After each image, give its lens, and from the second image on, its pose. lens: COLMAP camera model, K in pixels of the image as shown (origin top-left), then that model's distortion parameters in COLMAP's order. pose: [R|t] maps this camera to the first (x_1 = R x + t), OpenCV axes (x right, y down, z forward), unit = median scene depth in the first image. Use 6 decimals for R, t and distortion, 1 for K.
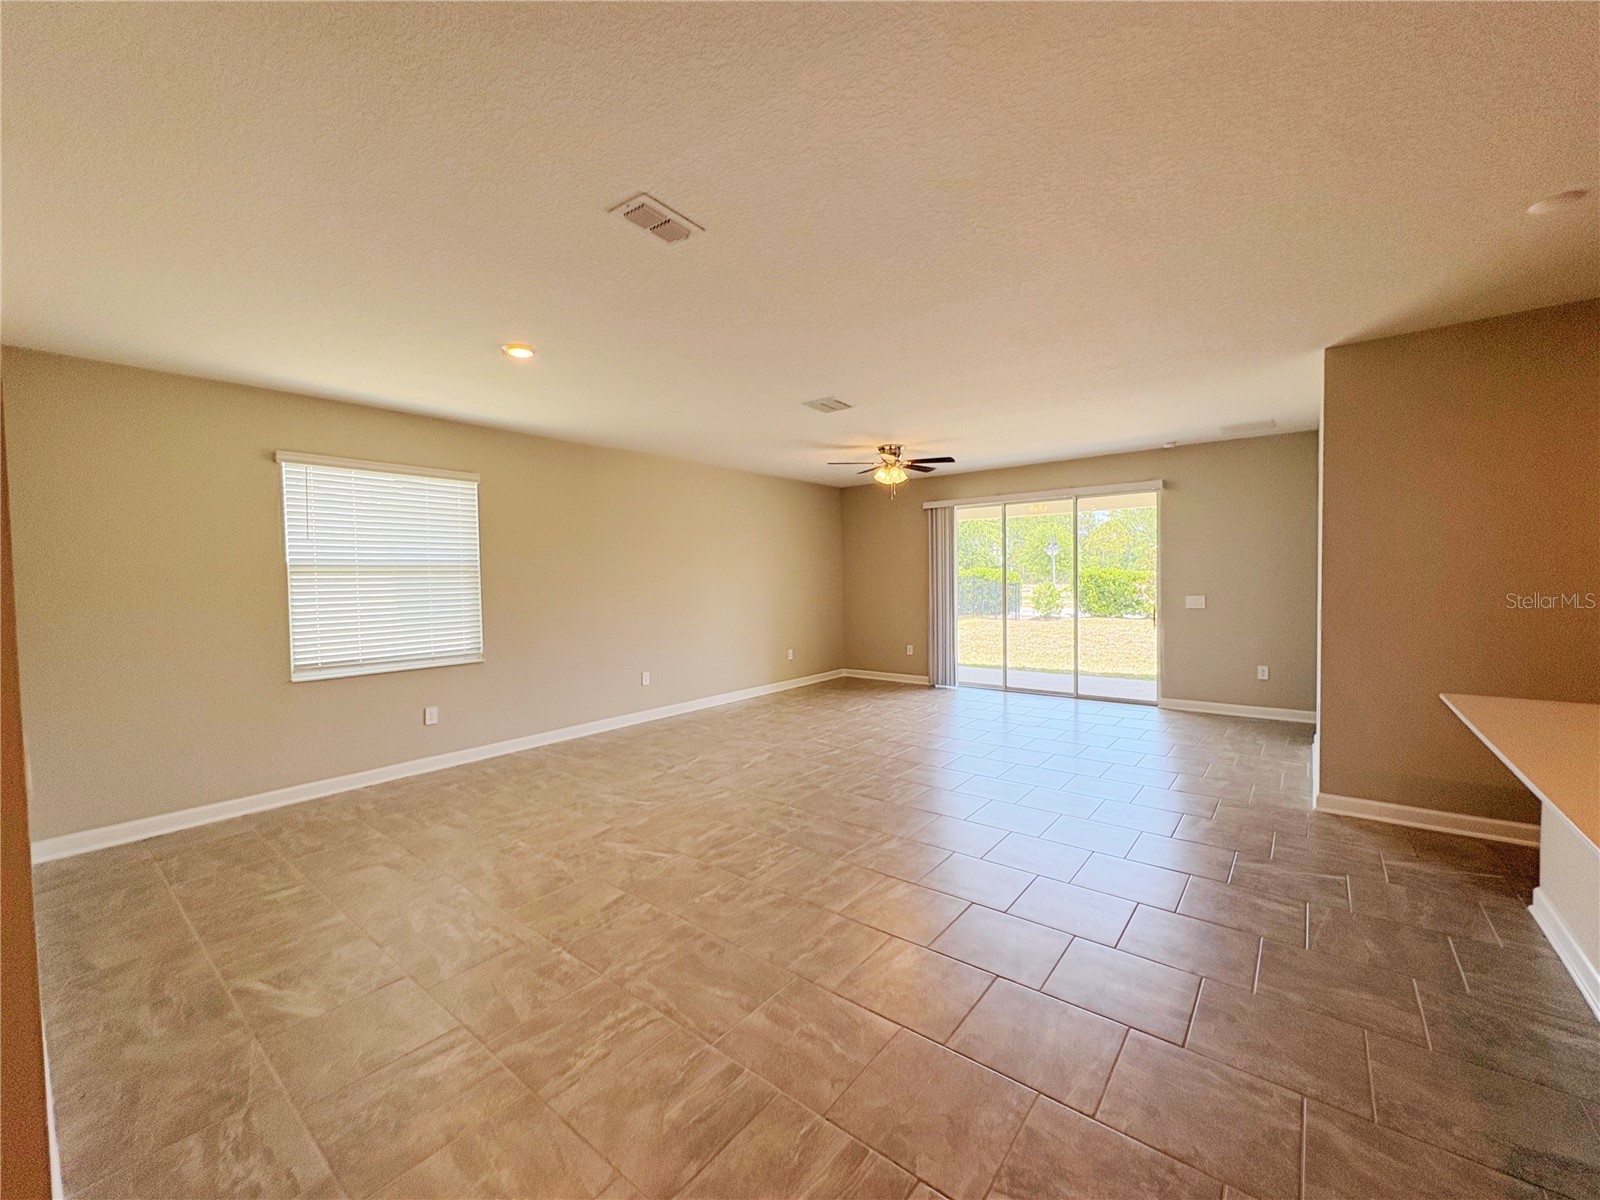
lens RADIAL K [[638.0, 0, 801.1], [0, 638.0, 599.4], [0, 0, 1]] dist [-0.000968, 0.000336]
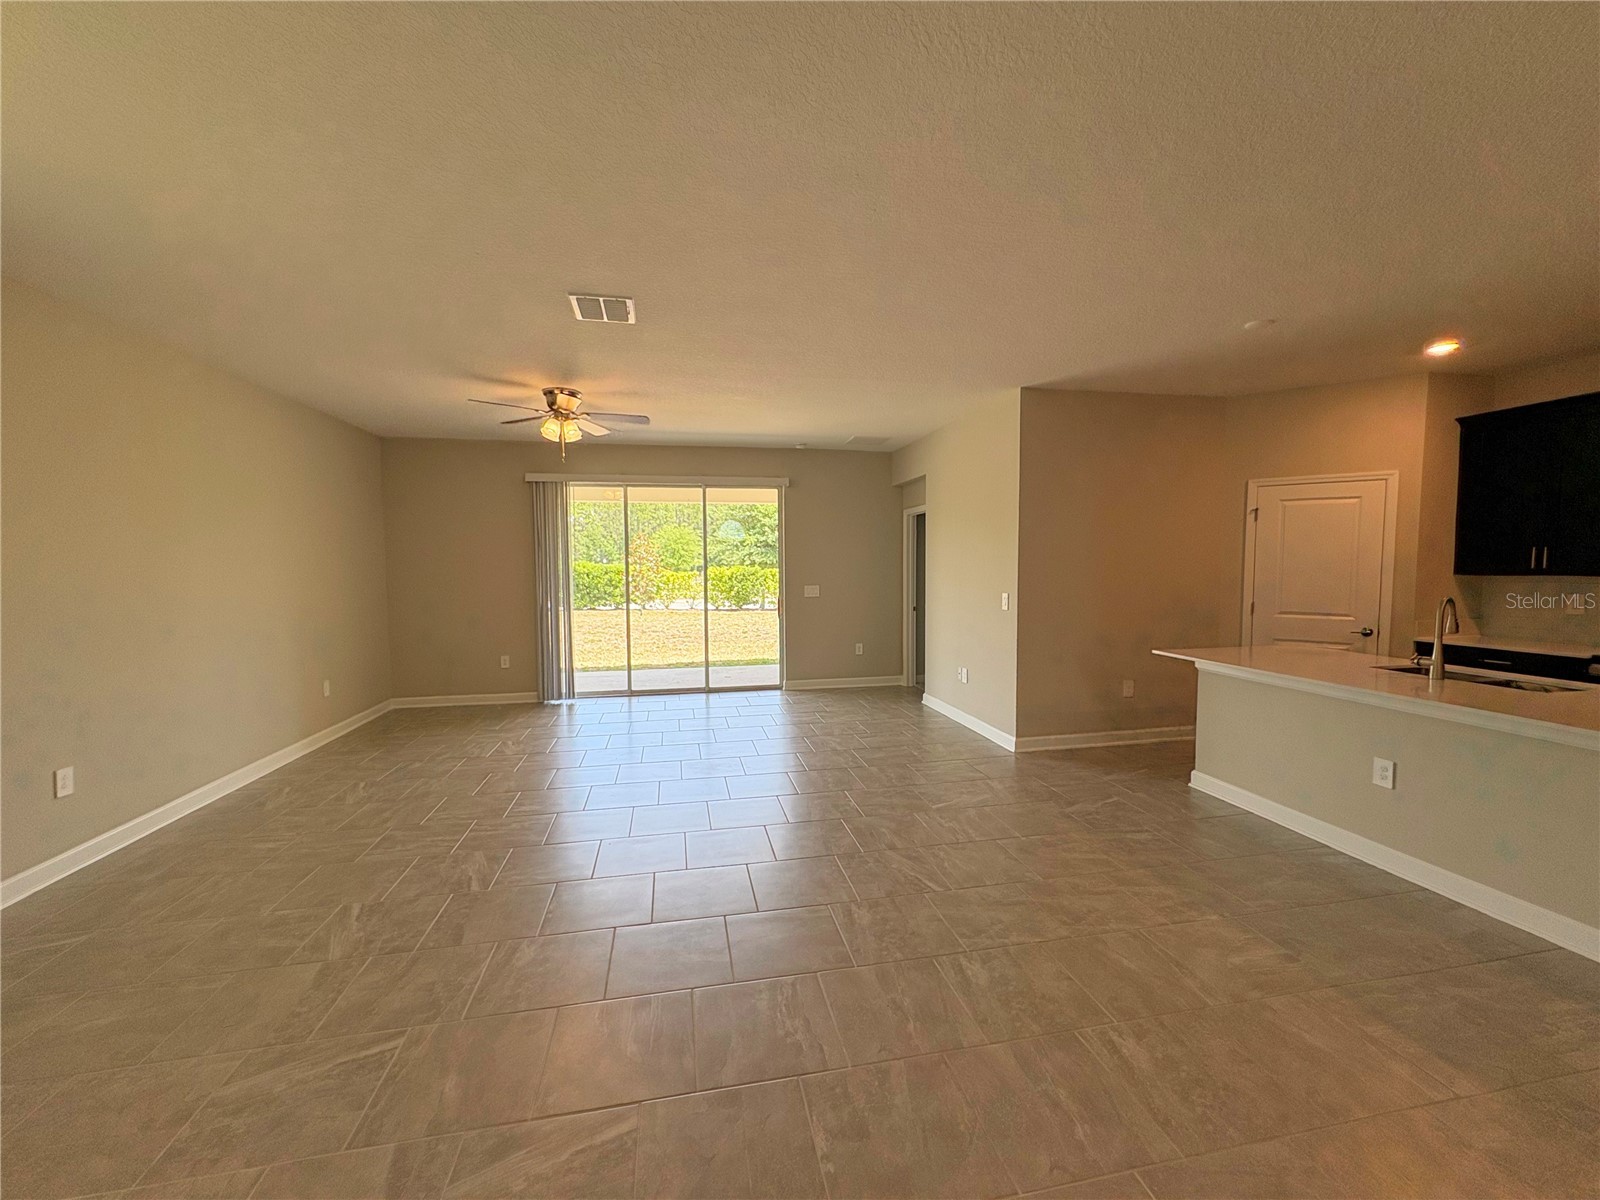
lens RADIAL K [[638.0, 0, 801.1], [0, 638.0, 599.4], [0, 0, 1]] dist [-0.000968, 0.000336]
pose [[0.642791, -0.029966, 0.765455, -0.348391], [0.022137, 0.999544, 0.020540, -0.007274], [-0.765721, 0.003742, 0.643162, 0.412929]]
